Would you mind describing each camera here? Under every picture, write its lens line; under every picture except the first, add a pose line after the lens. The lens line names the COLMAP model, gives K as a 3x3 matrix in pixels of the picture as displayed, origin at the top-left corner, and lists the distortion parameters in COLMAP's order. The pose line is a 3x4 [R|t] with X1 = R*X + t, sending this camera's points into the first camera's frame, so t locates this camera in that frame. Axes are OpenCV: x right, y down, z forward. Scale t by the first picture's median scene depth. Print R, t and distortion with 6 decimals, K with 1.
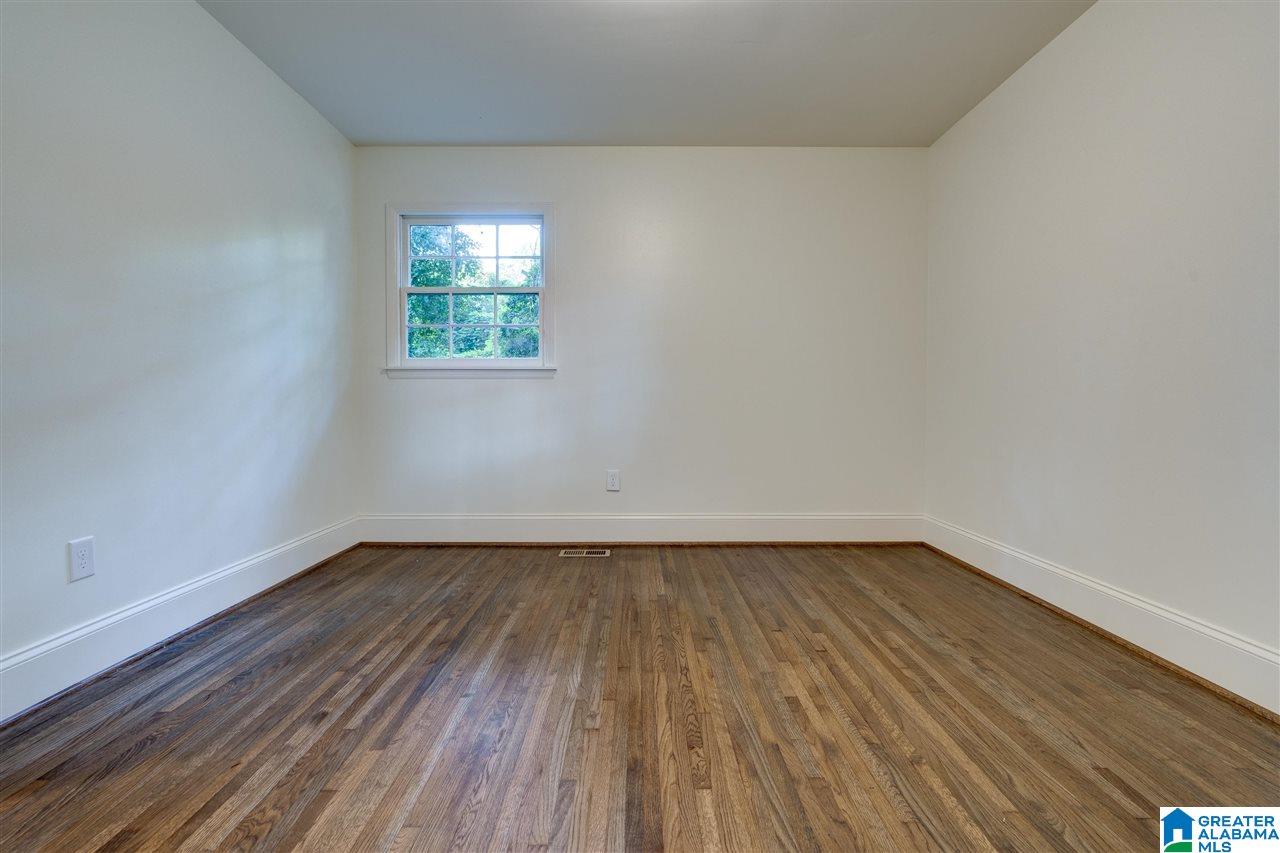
lens RADIAL K [[594.6, 0, 640.0], [0, 594.6, 420.7], [0, 0, 1]] dist [0.000854, 0.000128]
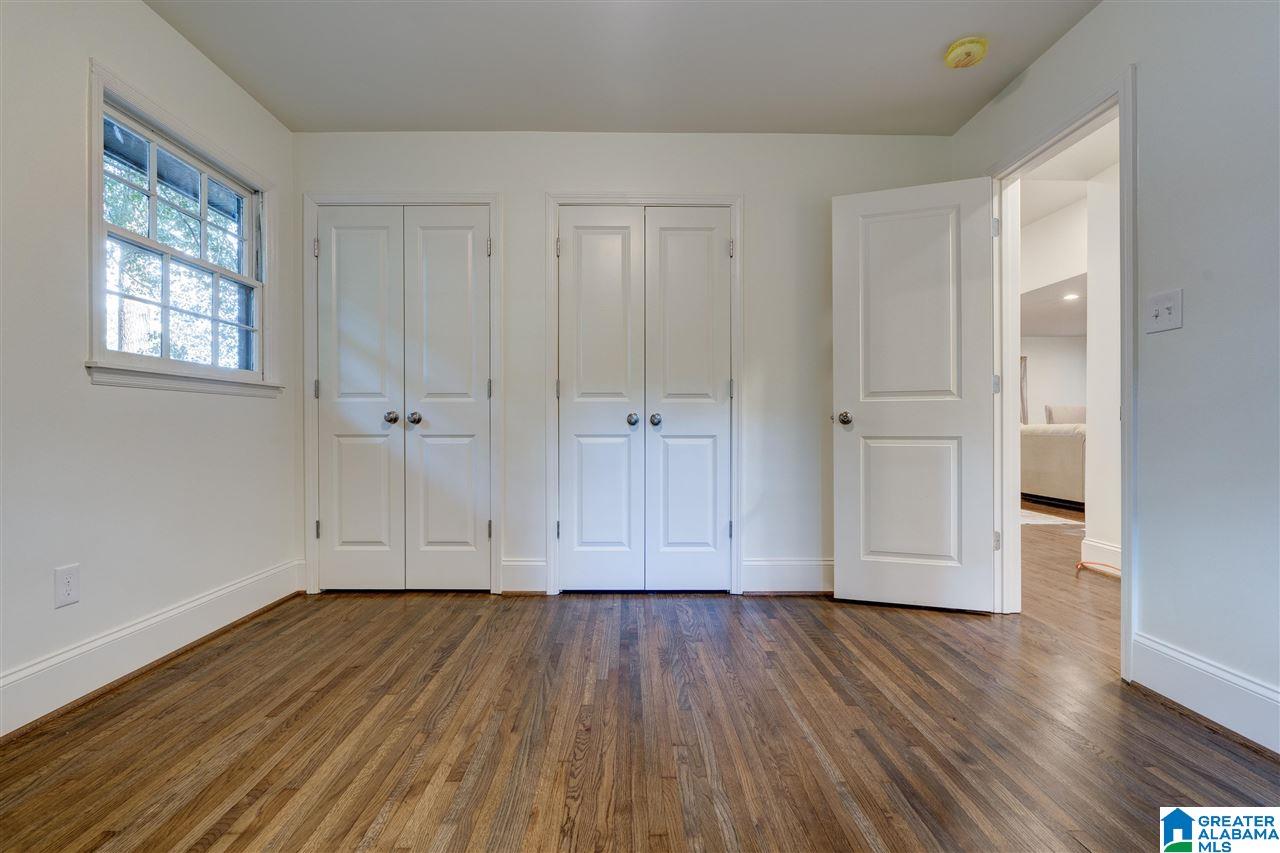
lens RADIAL K [[594.6, 0, 637.3], [0, 594.6, 426.1], [0, 0, 1]] dist [0.000854, 0.000128]
pose [[-0.999889, -0.002838, -0.014649, 0.008711], [-0.003233, 0.999630, 0.026995, -0.064014], [0.014567, 0.027039, -0.999528, 1.985343]]
